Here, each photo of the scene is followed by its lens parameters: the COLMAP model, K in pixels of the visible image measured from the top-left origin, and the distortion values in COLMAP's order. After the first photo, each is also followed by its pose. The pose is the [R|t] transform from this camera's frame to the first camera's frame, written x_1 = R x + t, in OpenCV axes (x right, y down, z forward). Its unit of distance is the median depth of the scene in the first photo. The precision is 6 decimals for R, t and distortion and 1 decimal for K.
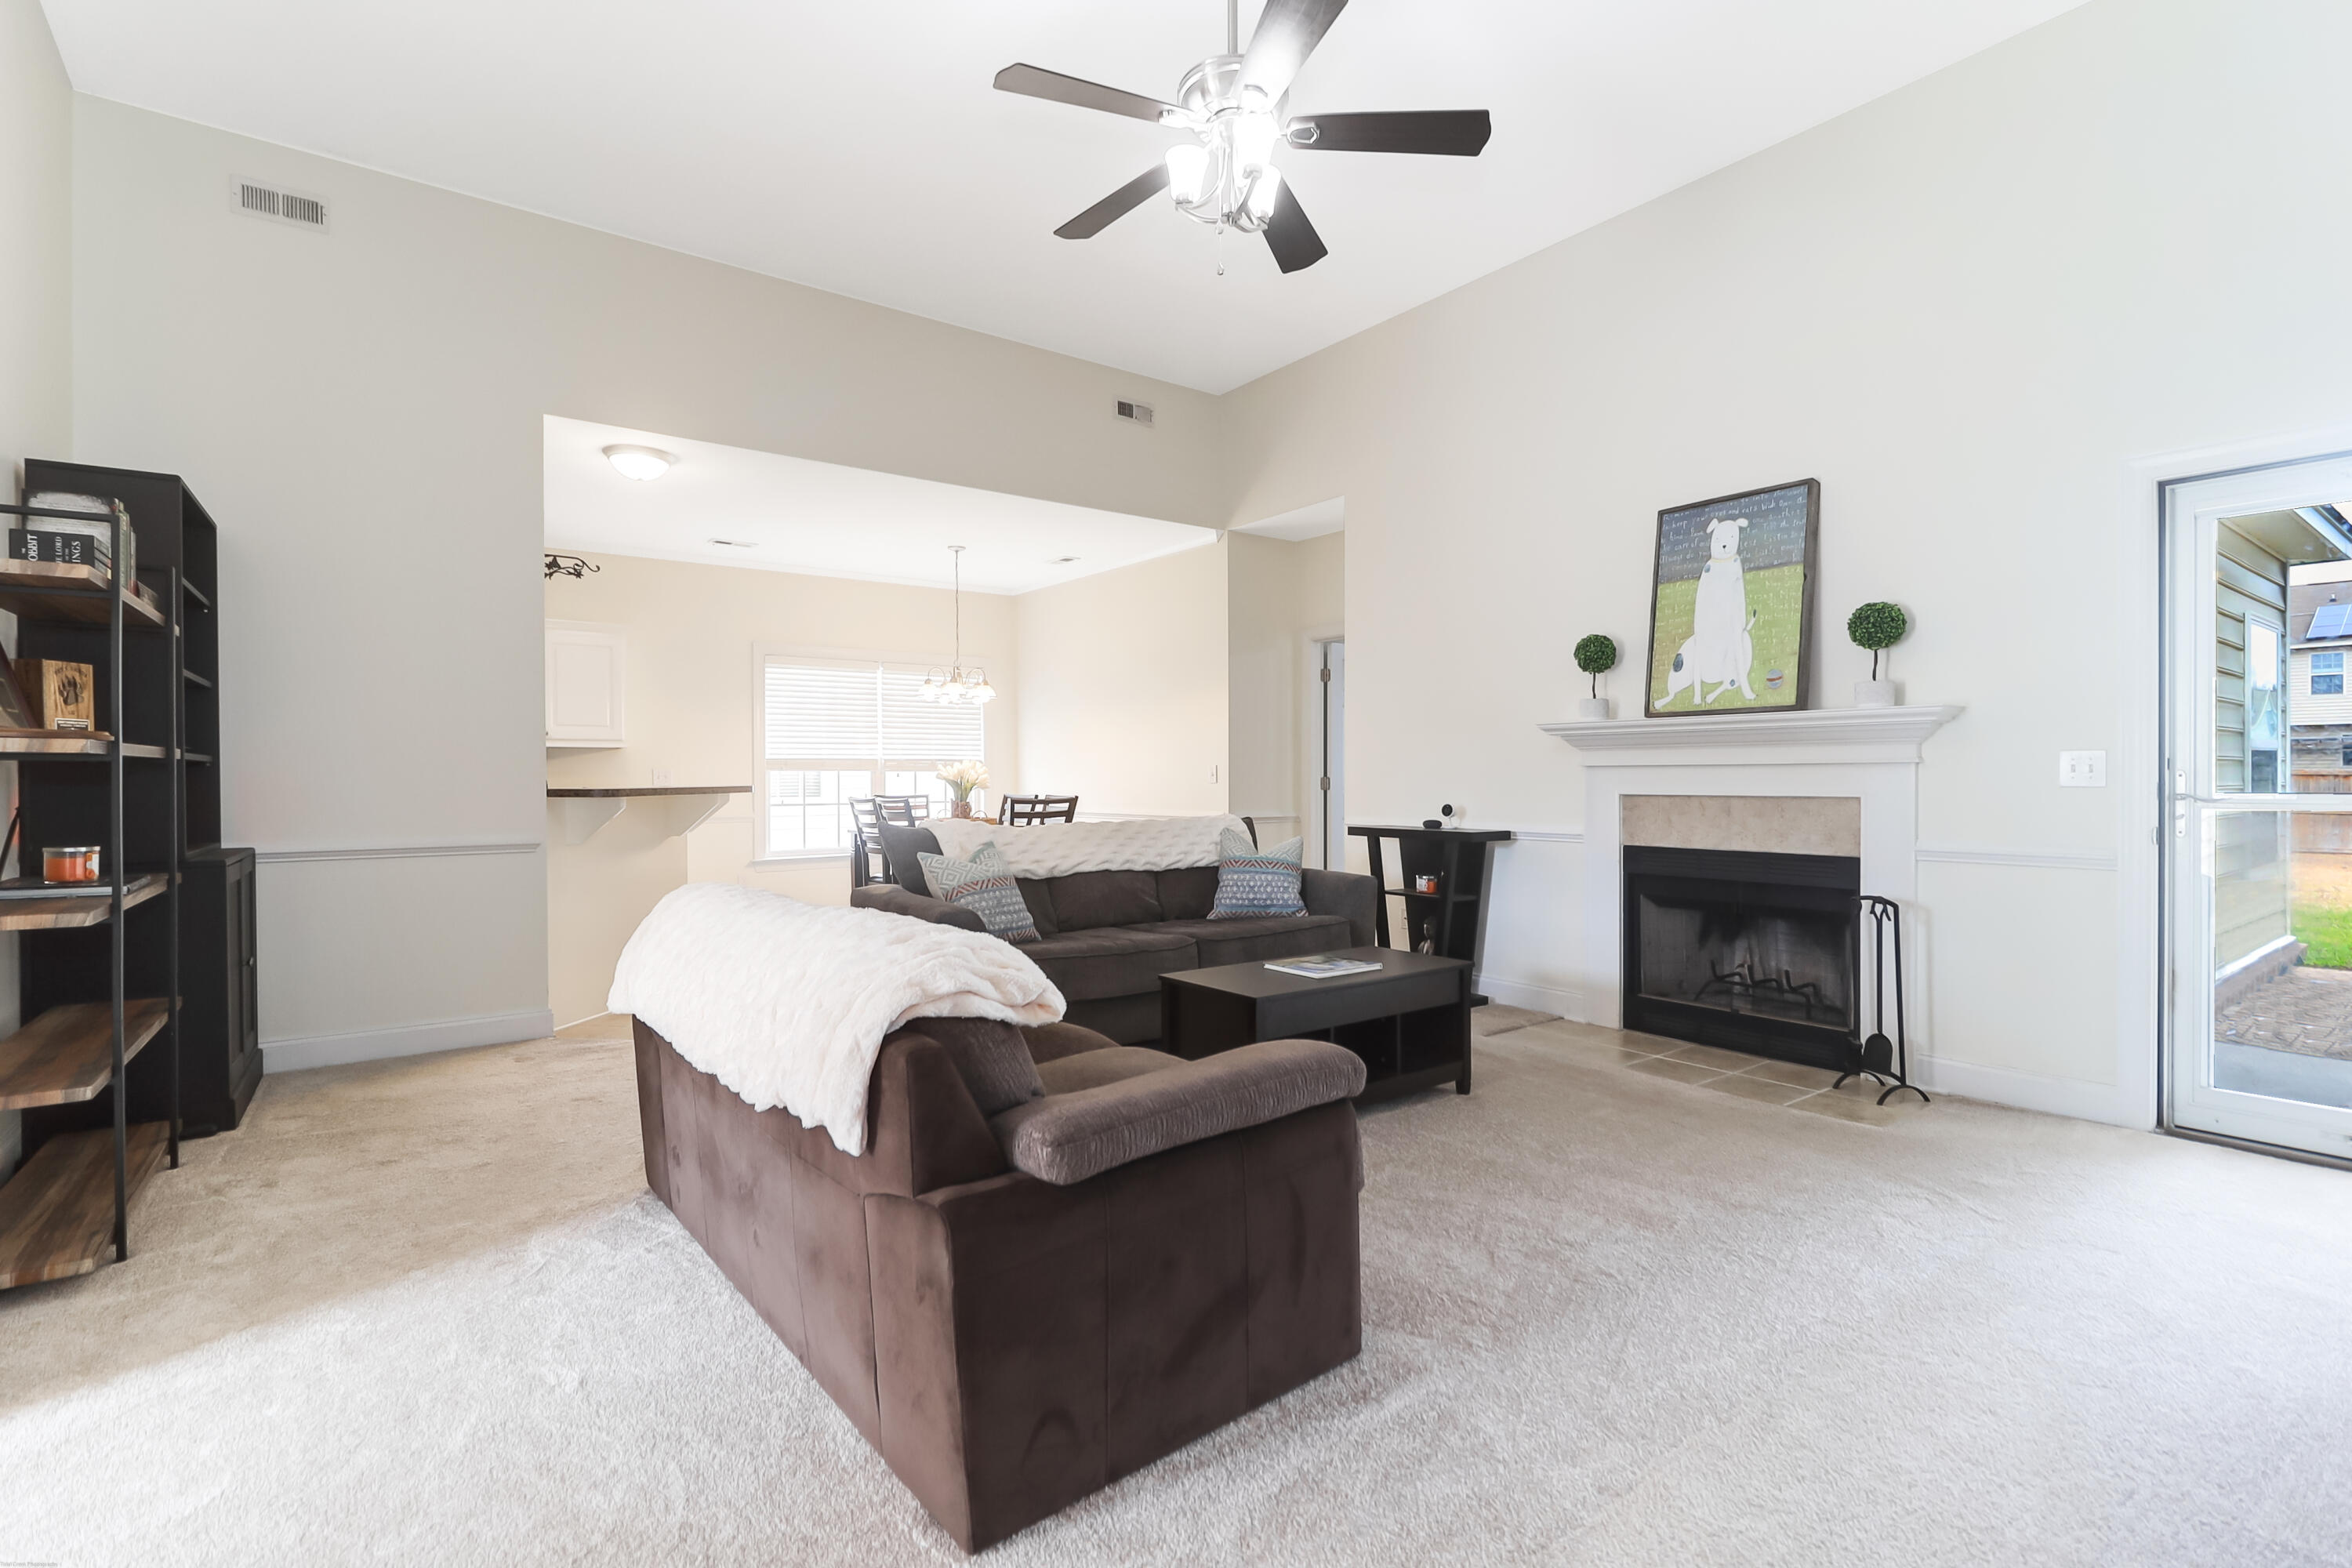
lens RADIAL K [[1093.2, 0, 1180.7], [0, 1093.2, 783.7], [0, 0, 1]] dist [-0.001273, -0.001044]
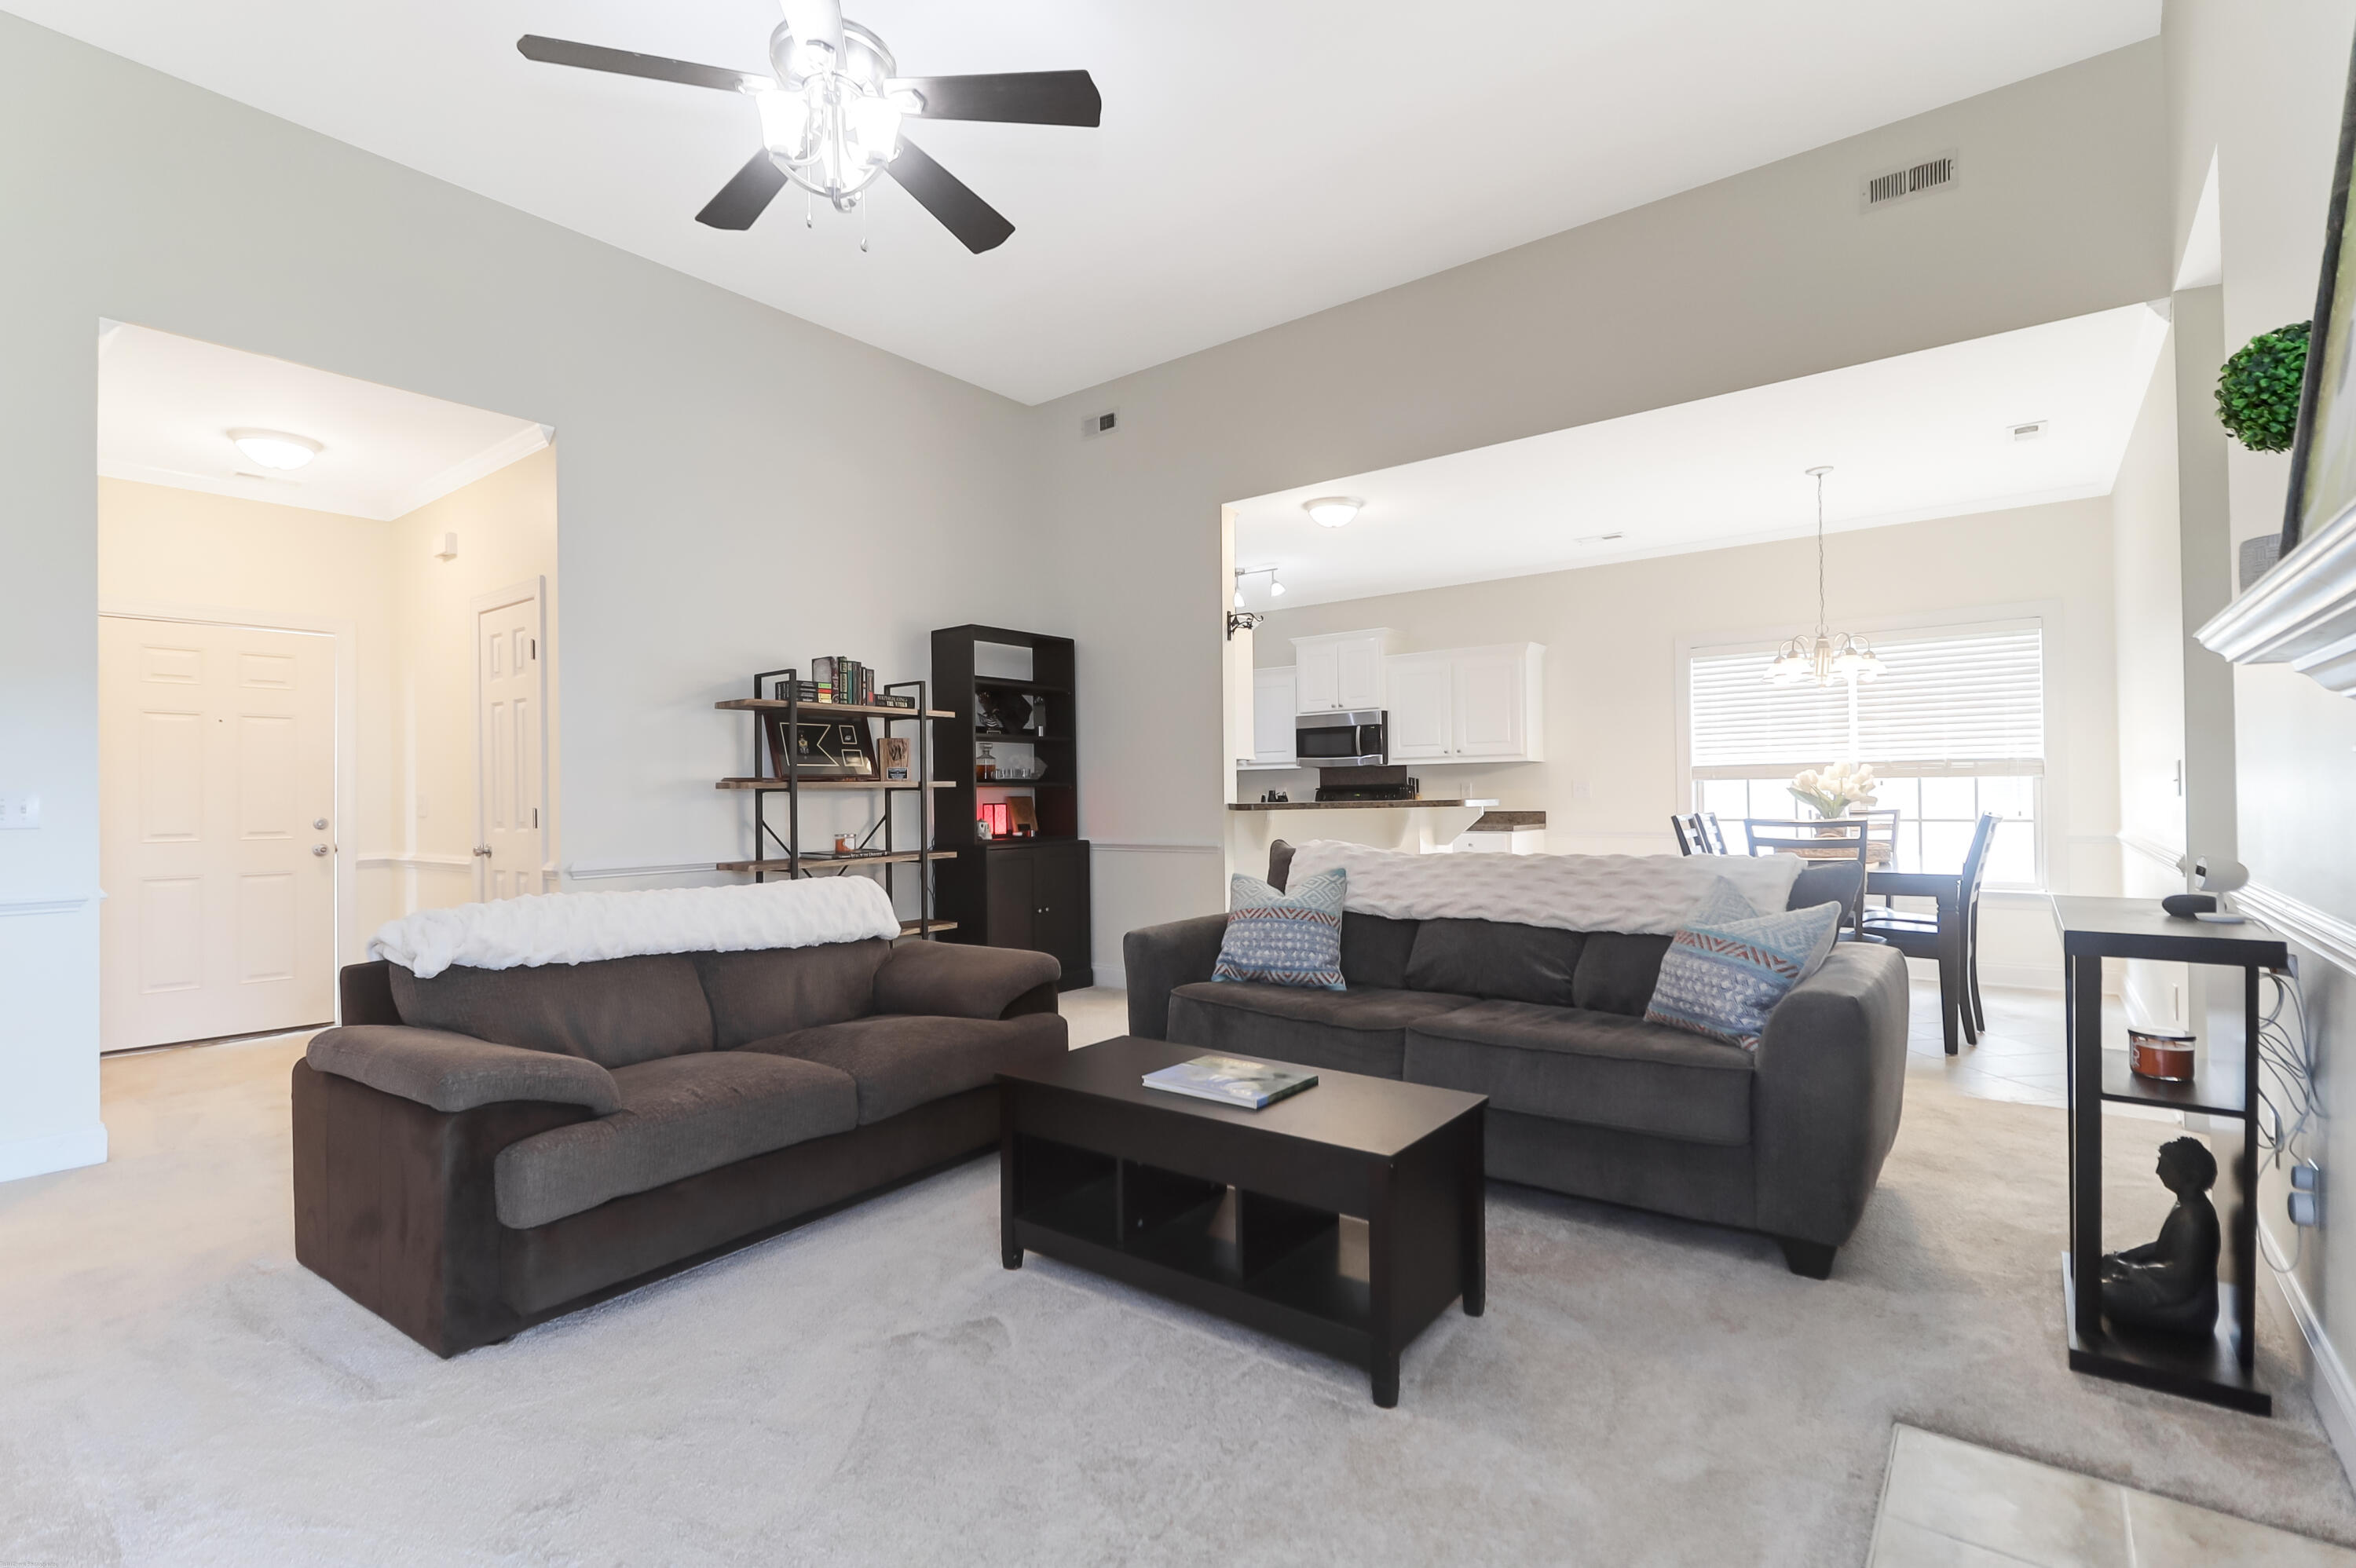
lens RADIAL K [[1095.0, 0, 1182.7], [0, 1095.0, 783.7], [0, 0, 1]] dist [-0.001273, -0.001044]
pose [[0.239316, -0.011065, -0.970879, 0.583194], [0.006280, 0.999932, -0.009849, -0.005480], [0.970921, -0.003740, 0.239370, 0.614681]]
